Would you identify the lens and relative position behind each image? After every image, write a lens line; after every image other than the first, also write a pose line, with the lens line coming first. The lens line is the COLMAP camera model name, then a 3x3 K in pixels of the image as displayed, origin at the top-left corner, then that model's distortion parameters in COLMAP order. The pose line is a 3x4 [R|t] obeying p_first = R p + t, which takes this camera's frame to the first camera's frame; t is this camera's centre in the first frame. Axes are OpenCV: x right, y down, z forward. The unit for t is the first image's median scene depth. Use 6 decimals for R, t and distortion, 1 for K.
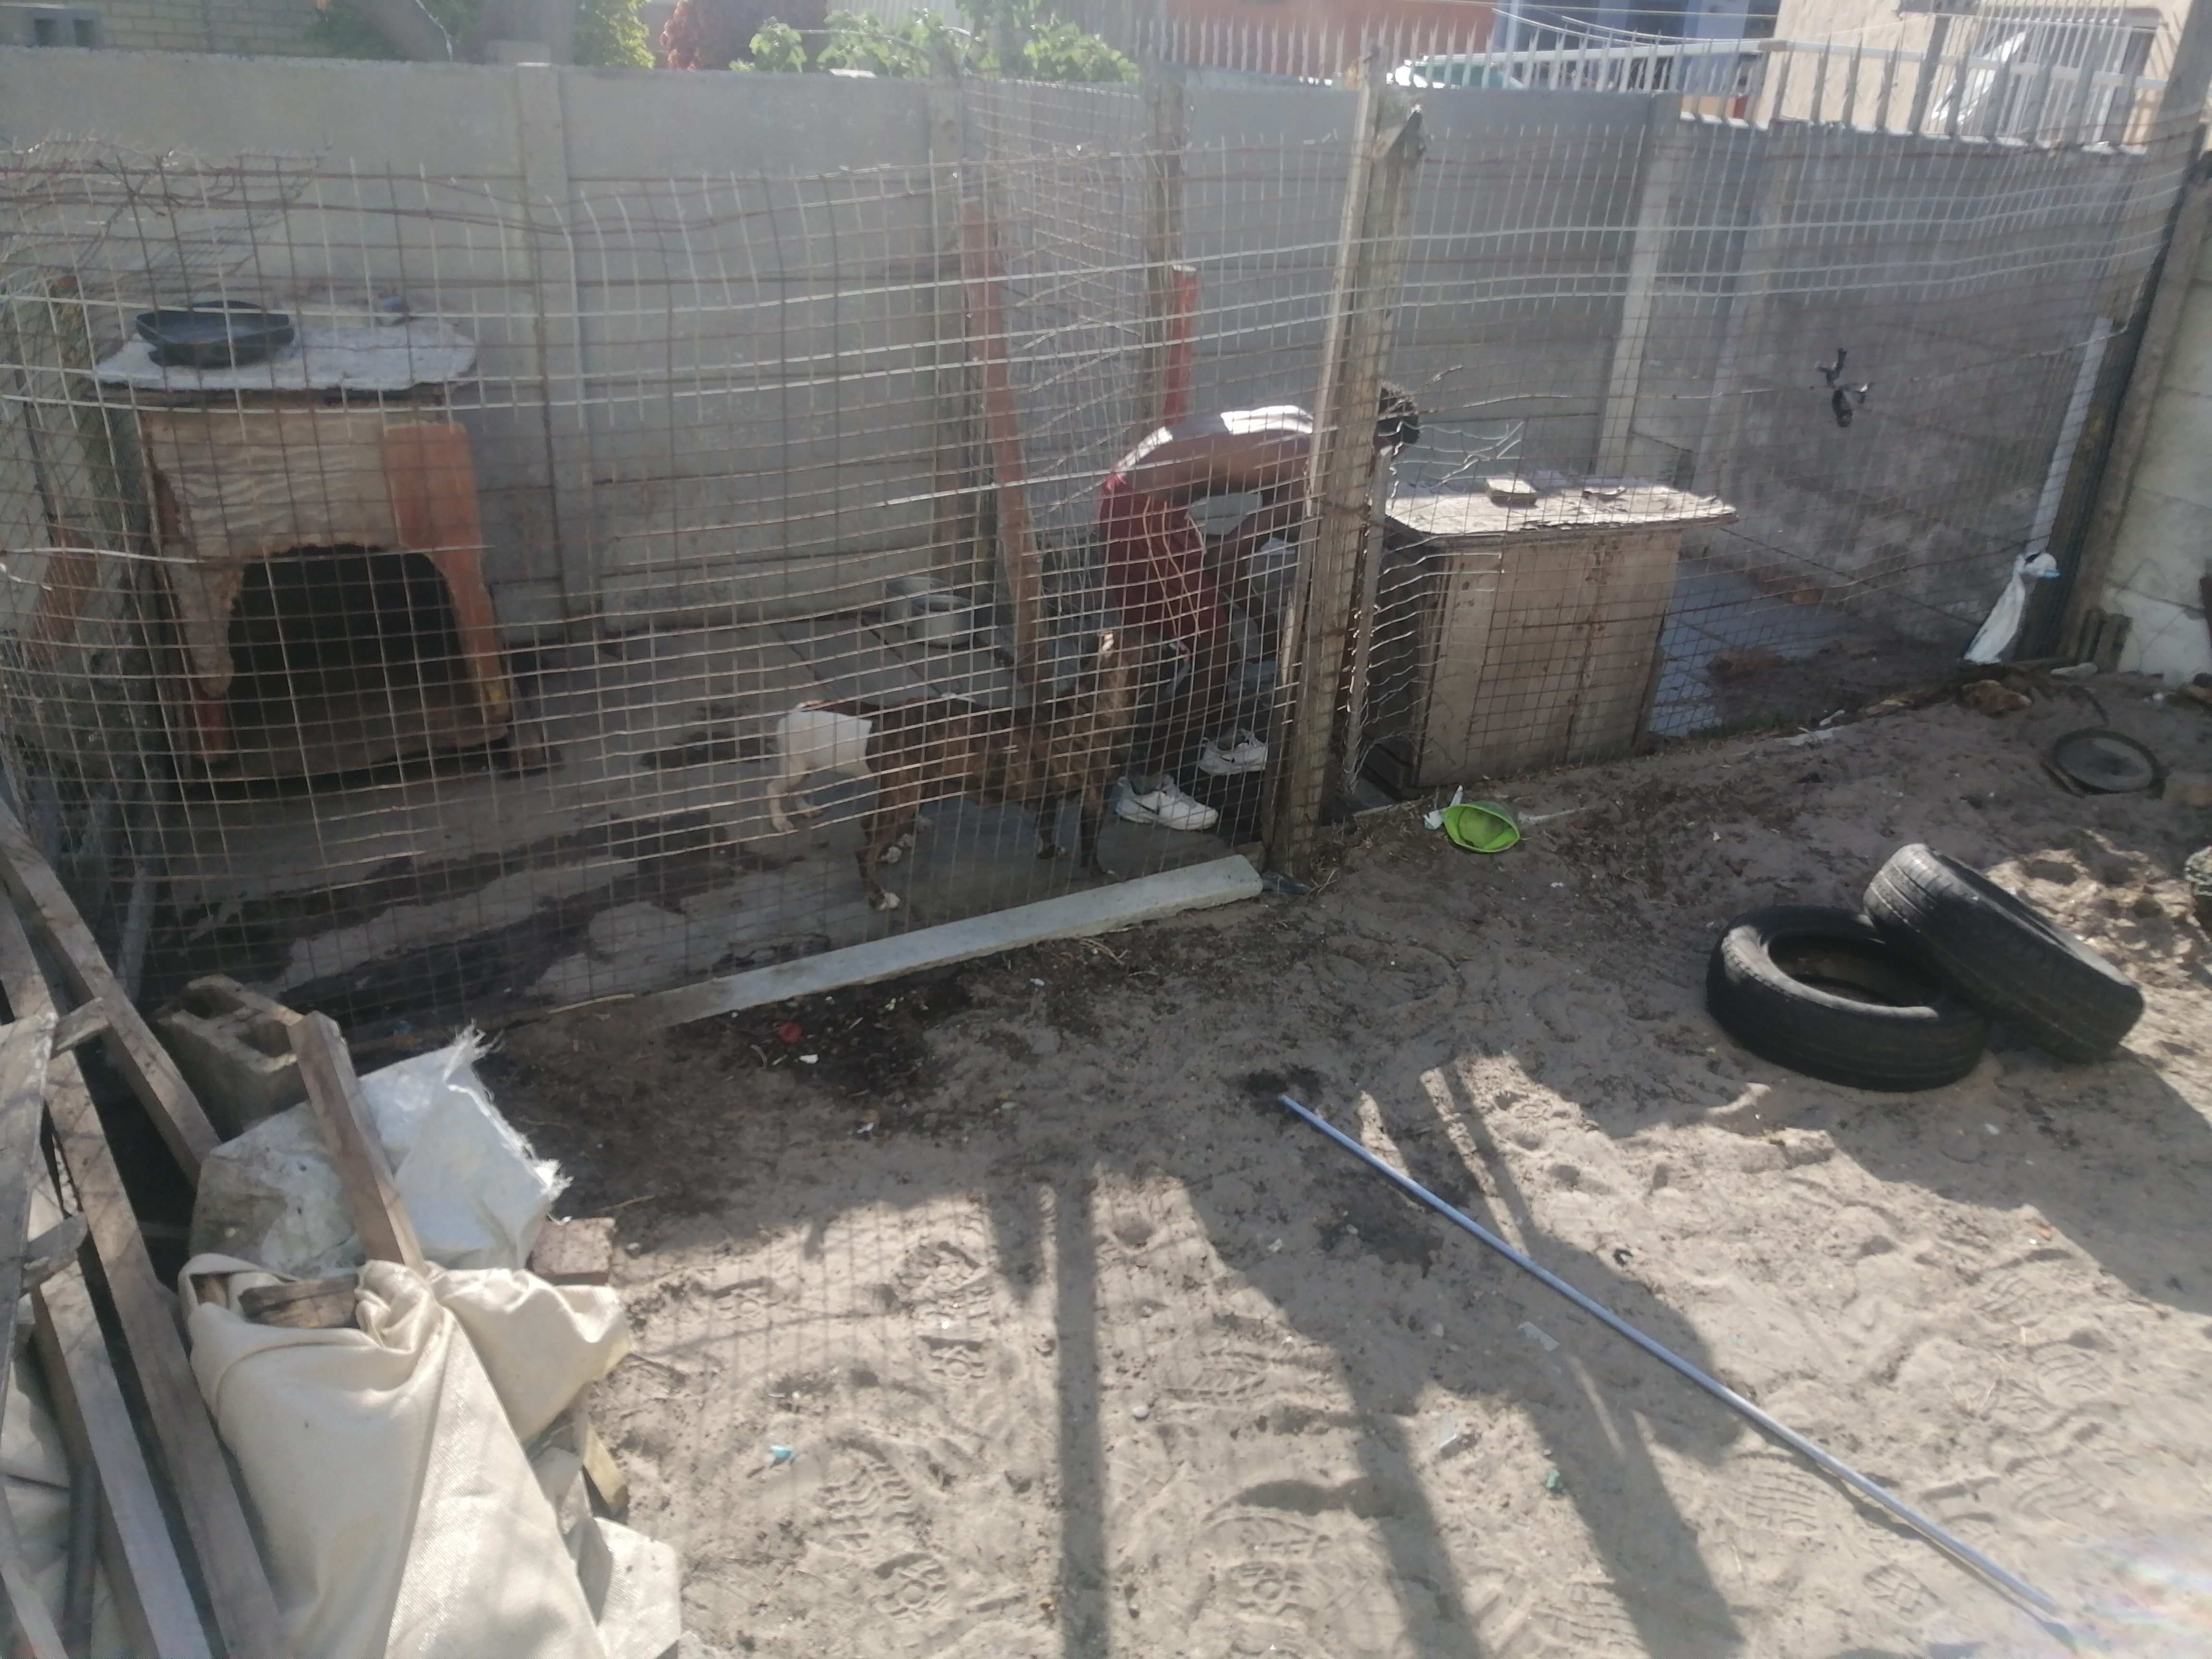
lens RADIAL K [[1613.4, 0, 1109.0], [0, 1613.4, 802.5], [0, 0, 1]] dist [-0.021381, 0.058721]
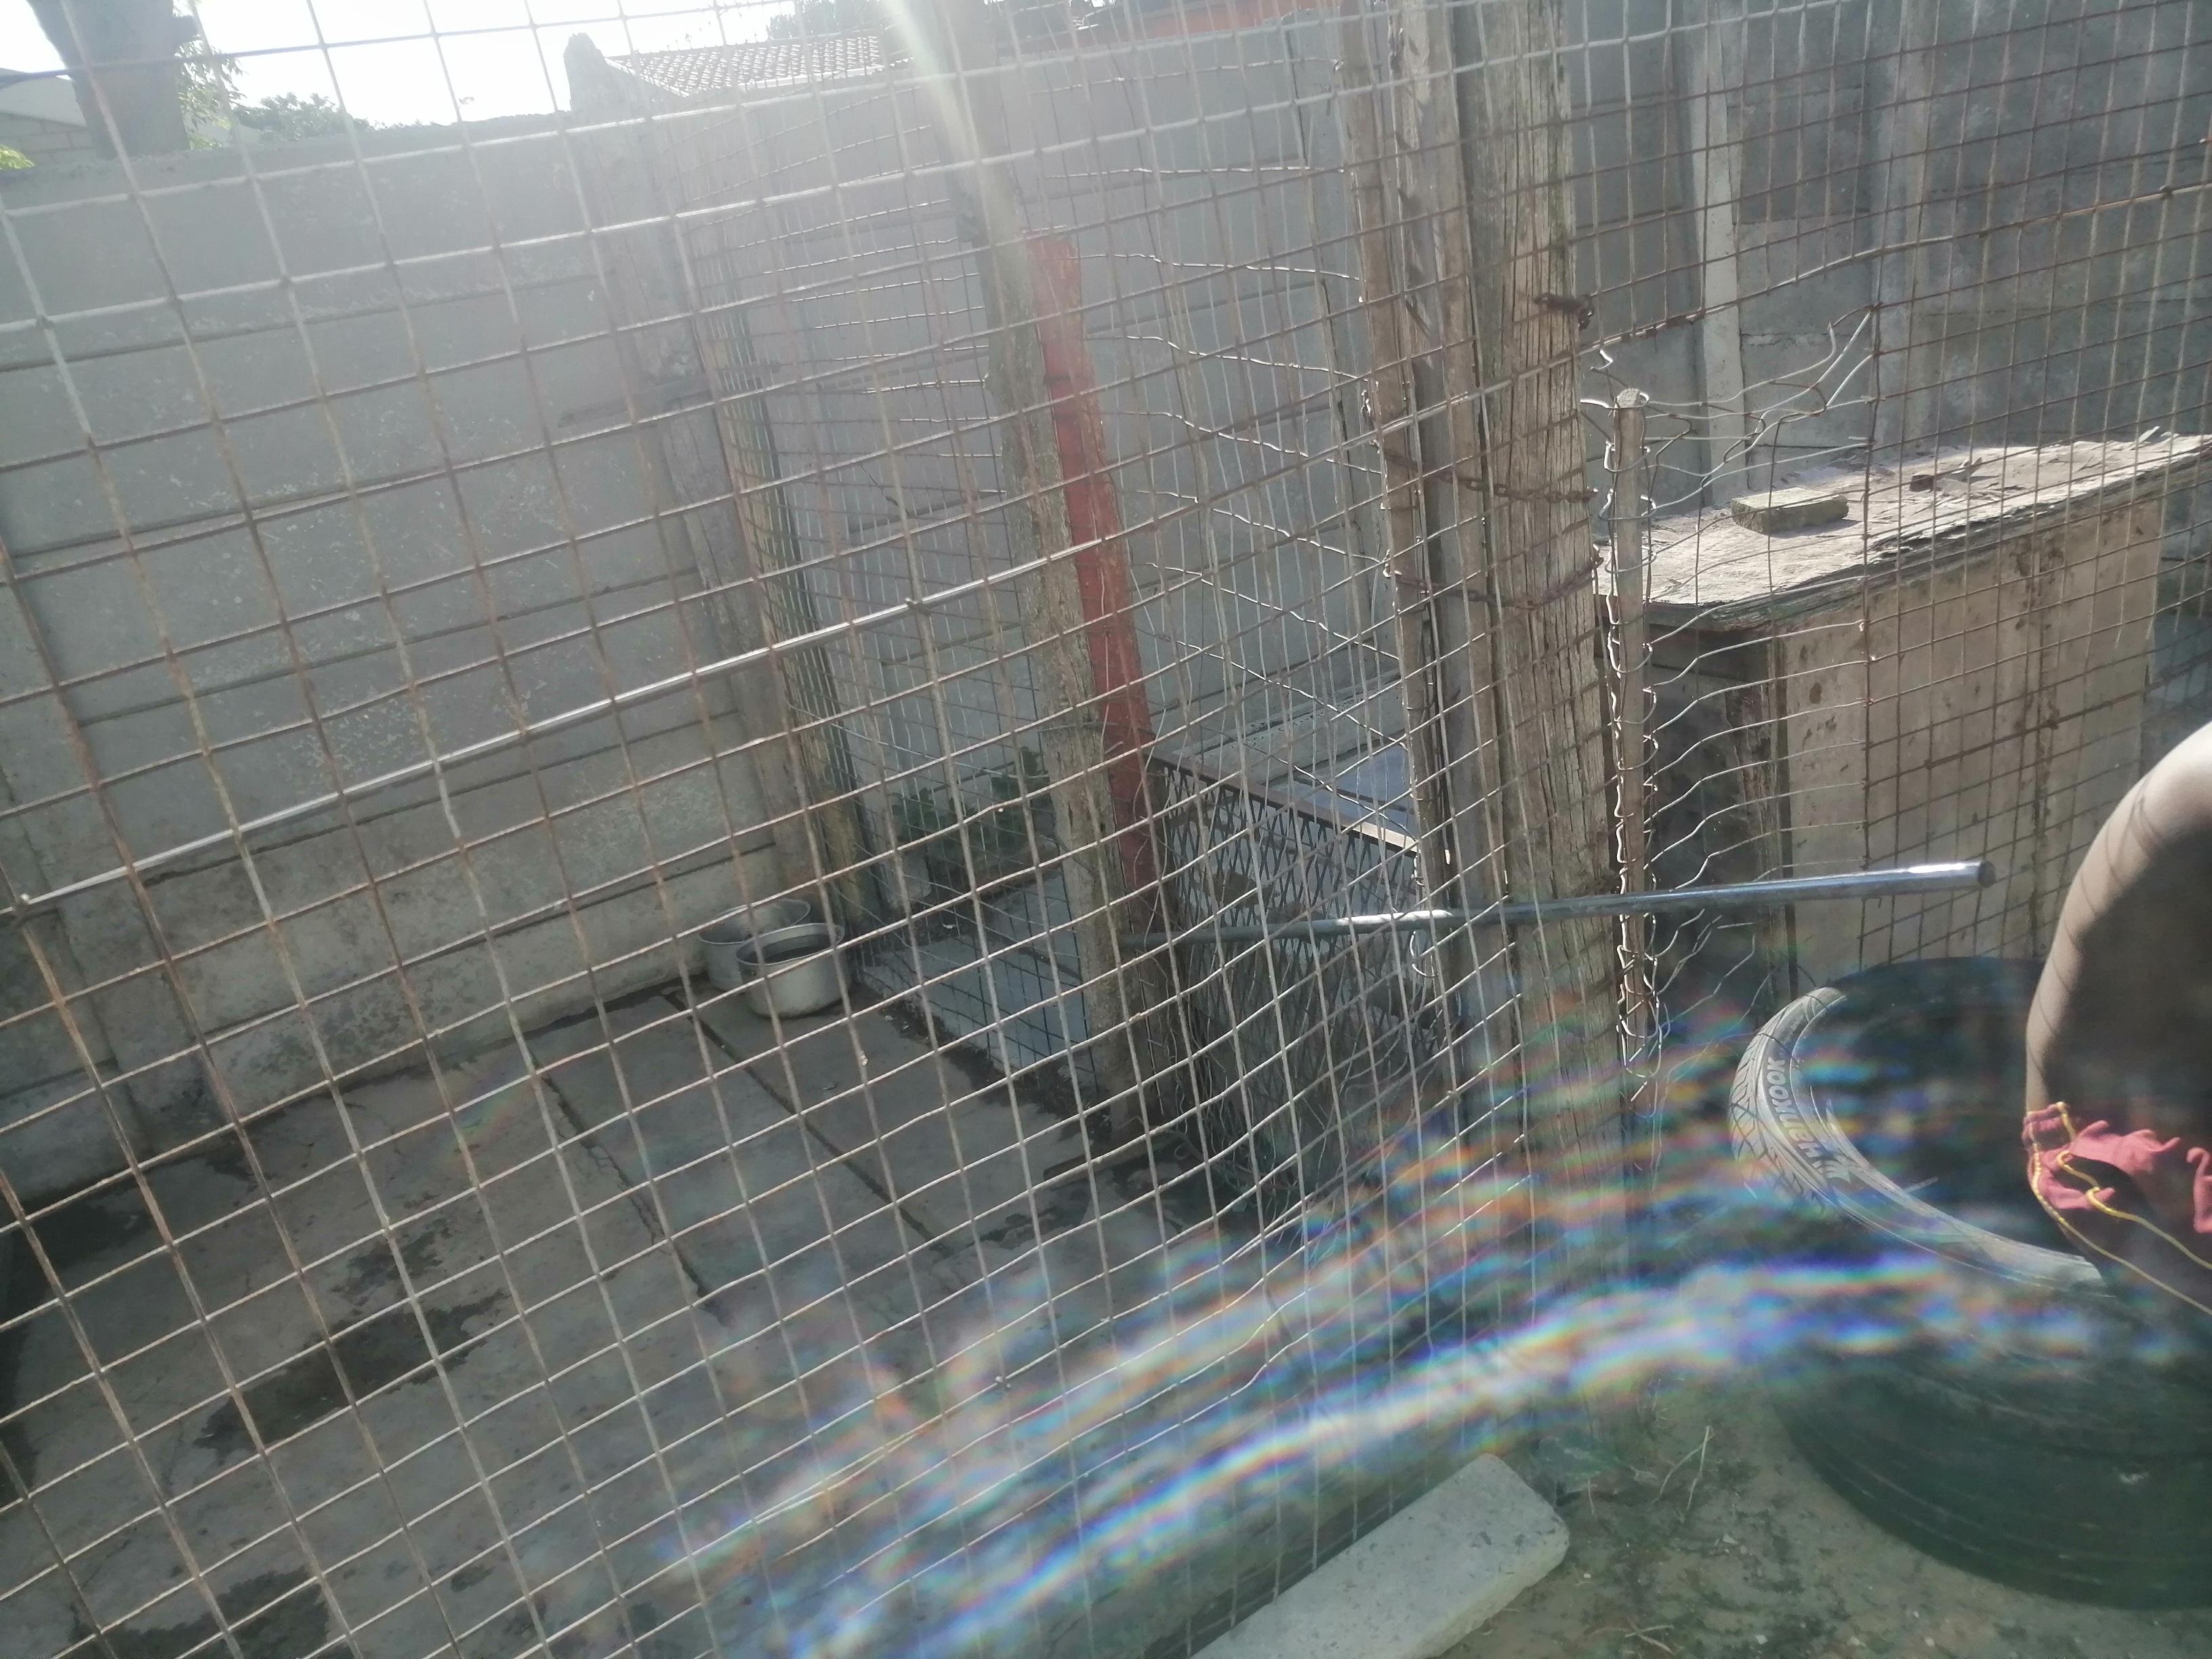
lens RADIAL K [[1613.4, 0, 1109.0], [0, 1613.4, 802.5], [0, 0, 1]] dist [-0.021381, 0.058721]
pose [[0.972364, -0.233433, 0.004100, 0.027117], [0.232112, 0.964673, -0.124617, -0.118882], [0.025135, 0.122125, 0.992196, 0.673569]]
